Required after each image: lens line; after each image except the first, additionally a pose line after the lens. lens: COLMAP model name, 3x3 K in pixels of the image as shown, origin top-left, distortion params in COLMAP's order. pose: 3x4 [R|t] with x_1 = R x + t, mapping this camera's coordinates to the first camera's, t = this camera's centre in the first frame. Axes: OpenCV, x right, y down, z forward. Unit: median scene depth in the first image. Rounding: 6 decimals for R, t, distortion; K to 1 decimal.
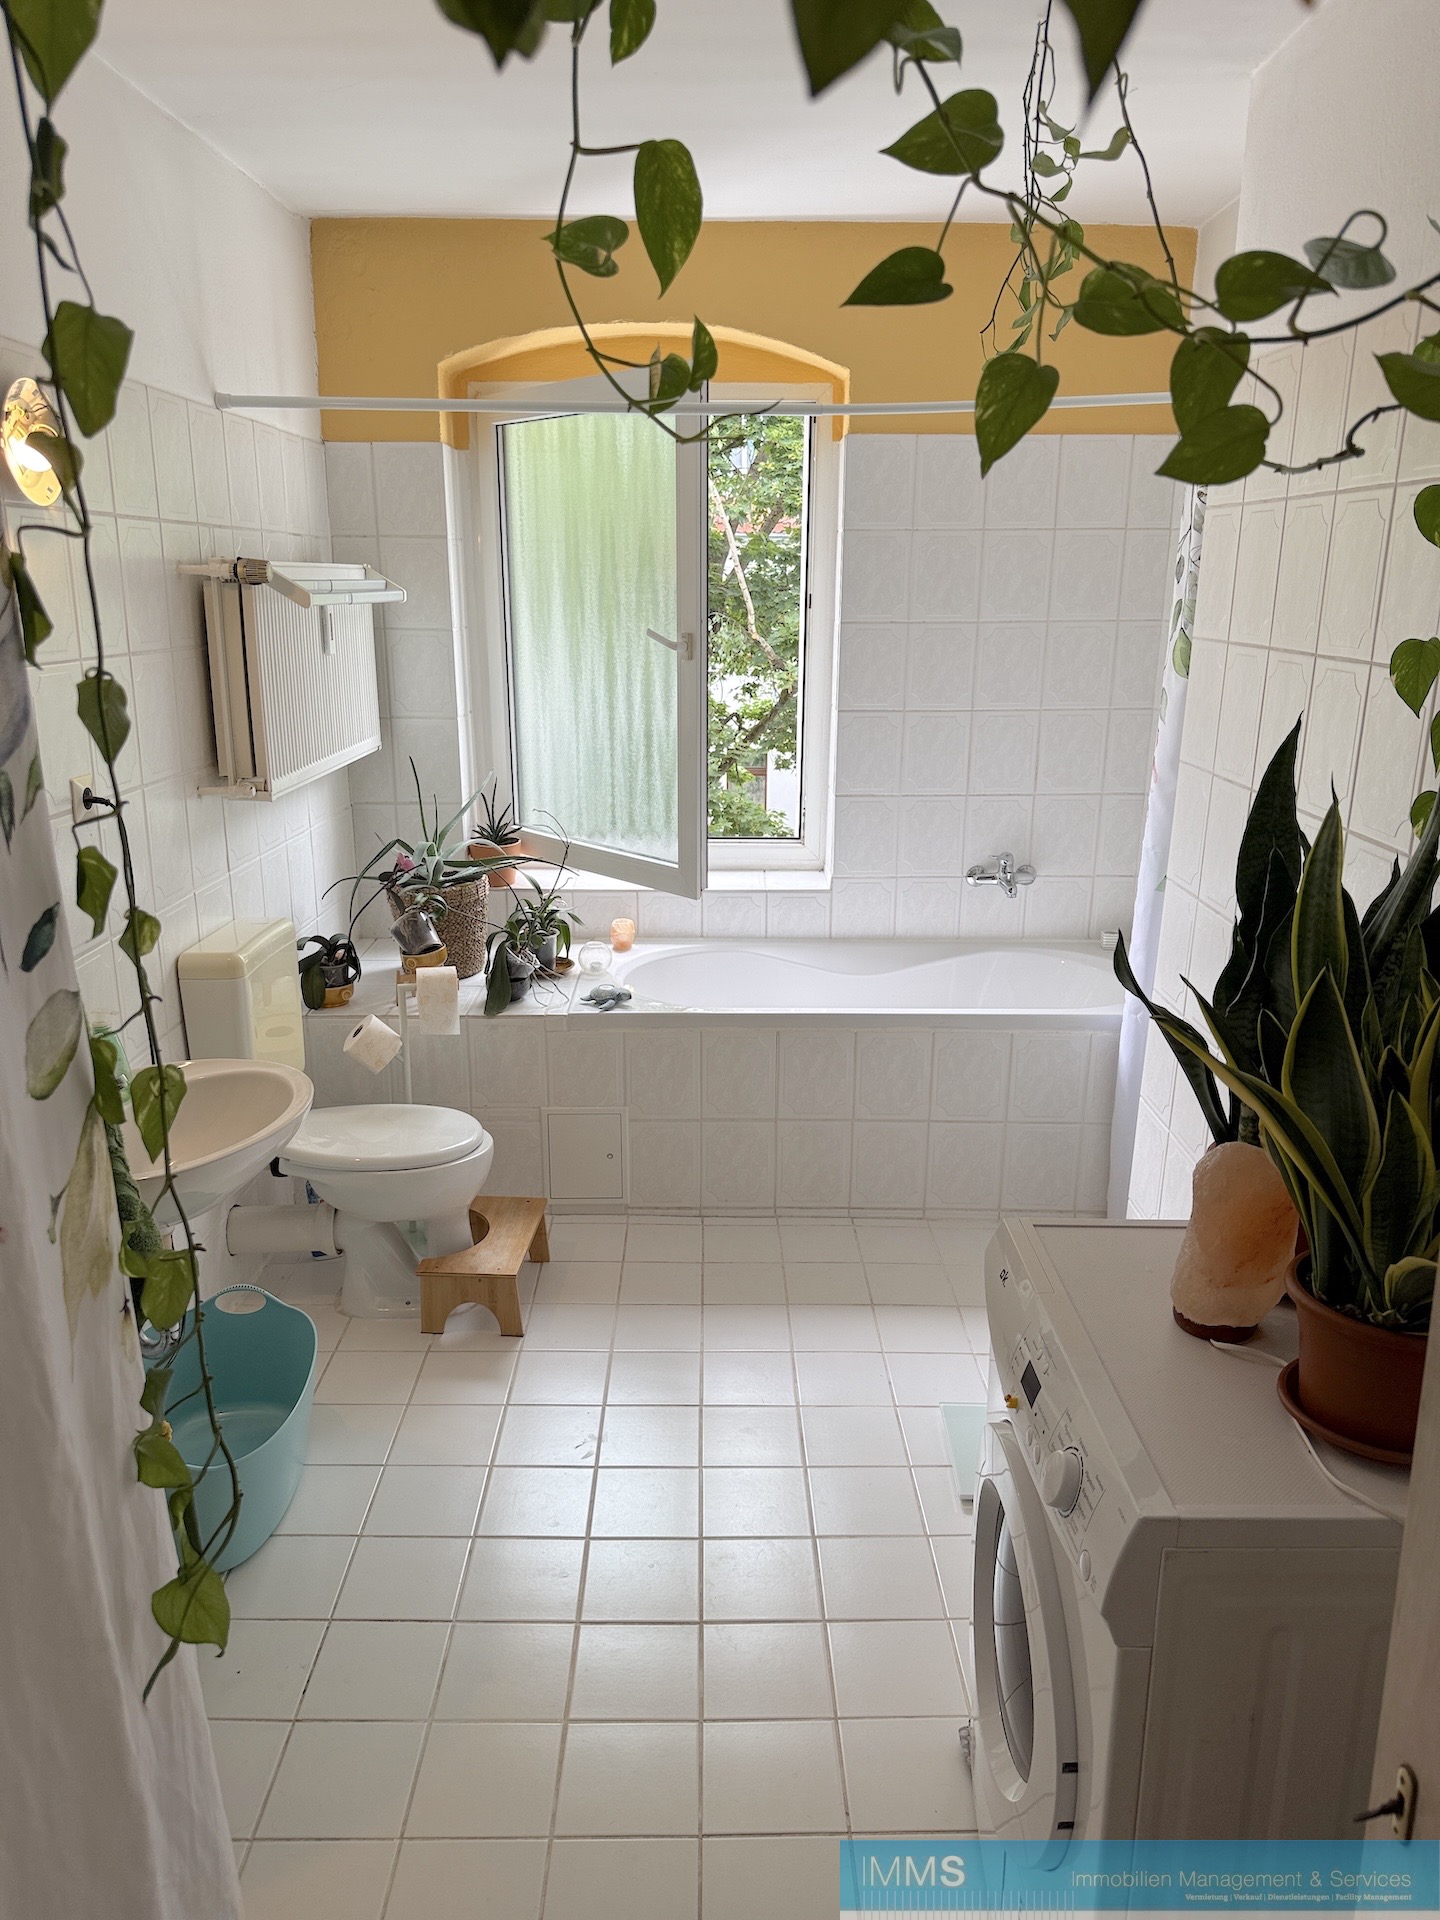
lens RADIAL K [[1336.1, 0, 699.8], [0, 1336.1, 987.2], [0, 0, 1]] dist [0.079173, -0.104126]
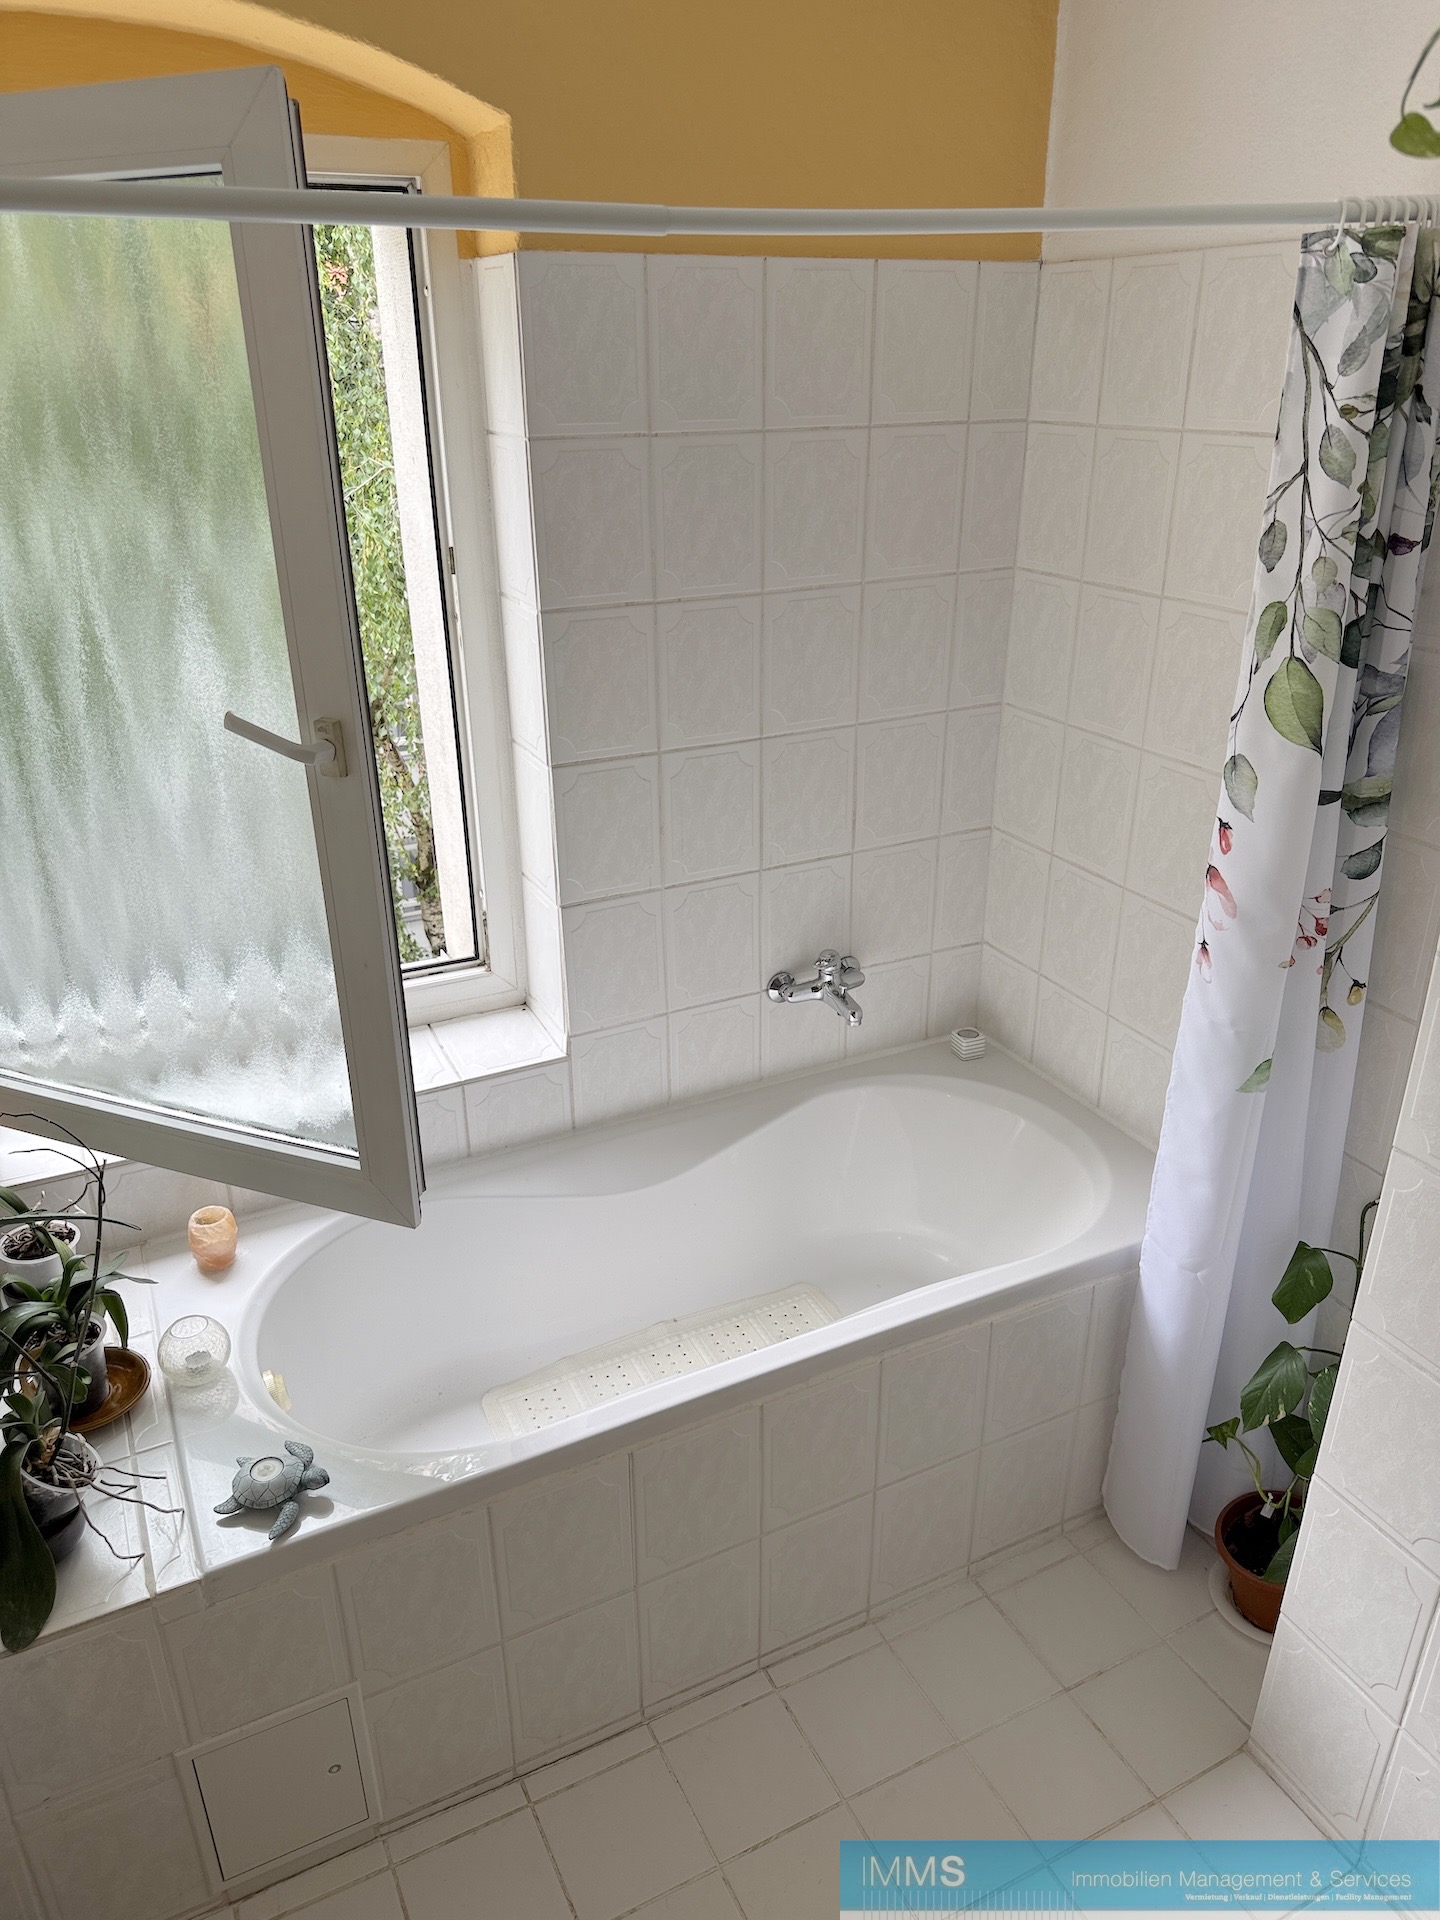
lens RADIAL K [[1336.1, 0, 713.5], [0, 1336.1, 964.7], [0, 0, 1]] dist [0.079173, -0.104126]
pose [[0.895262, -0.191411, 0.402328, -0.085425], [0.137318, 0.977595, 0.159538, -0.225891], [-0.423851, -0.087581, 0.901488, 0.505192]]
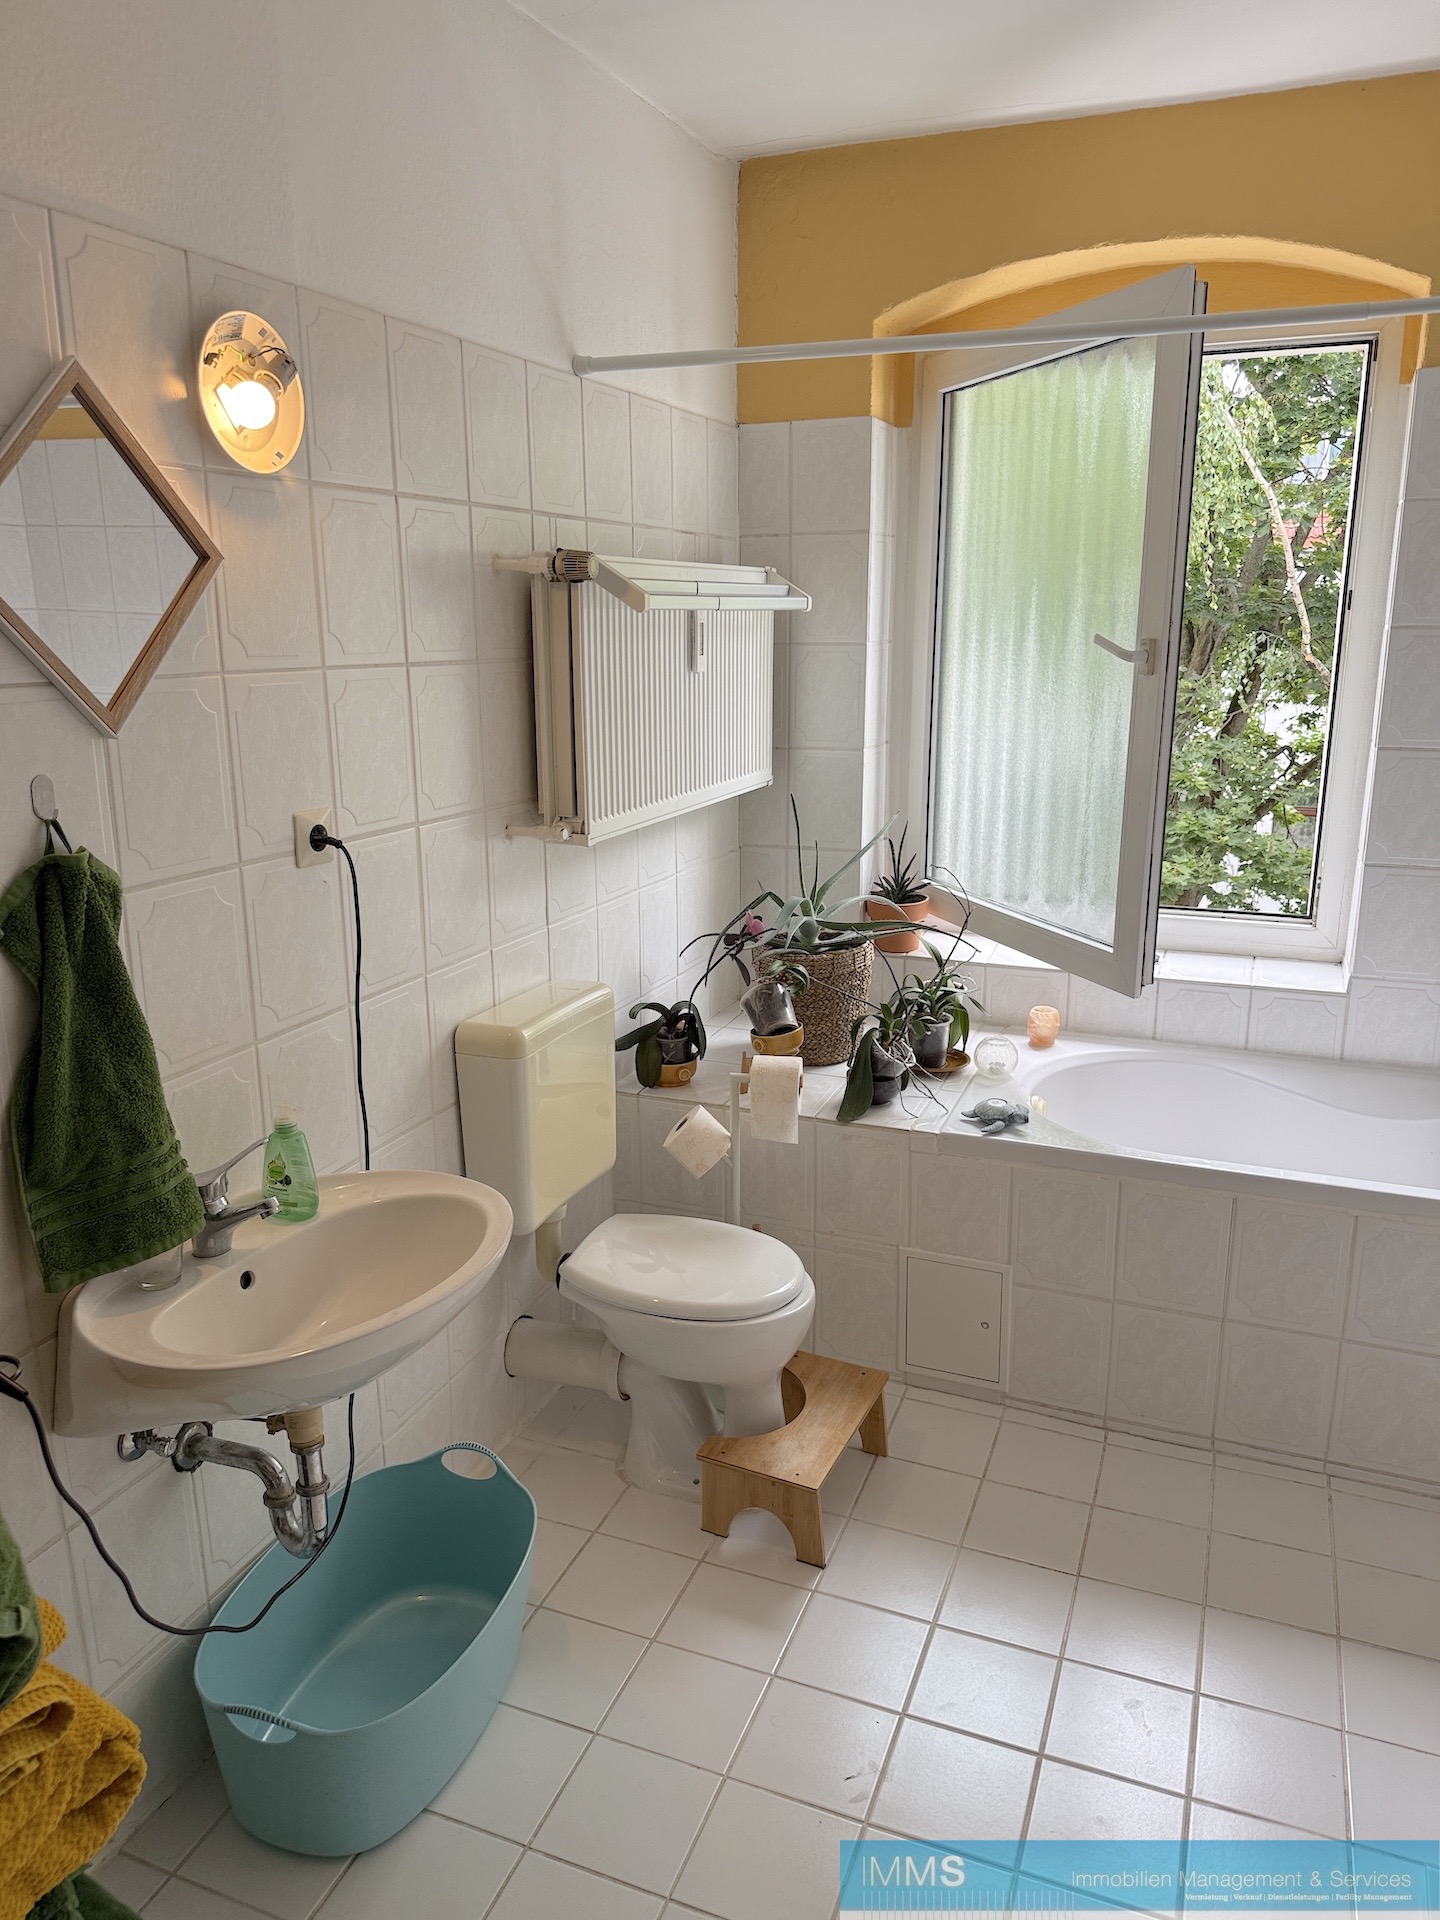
lens RADIAL K [[1336.1, 0, 722.5], [0, 1336.1, 973.4], [0, 0, 1]] dist [0.079173, -0.104126]
pose [[0.930982, 0.083353, -0.355423, 0.048433], [-0.093957, 0.995496, -0.012647, -0.048083], [0.352768, 0.045168, 0.934620, 0.224076]]
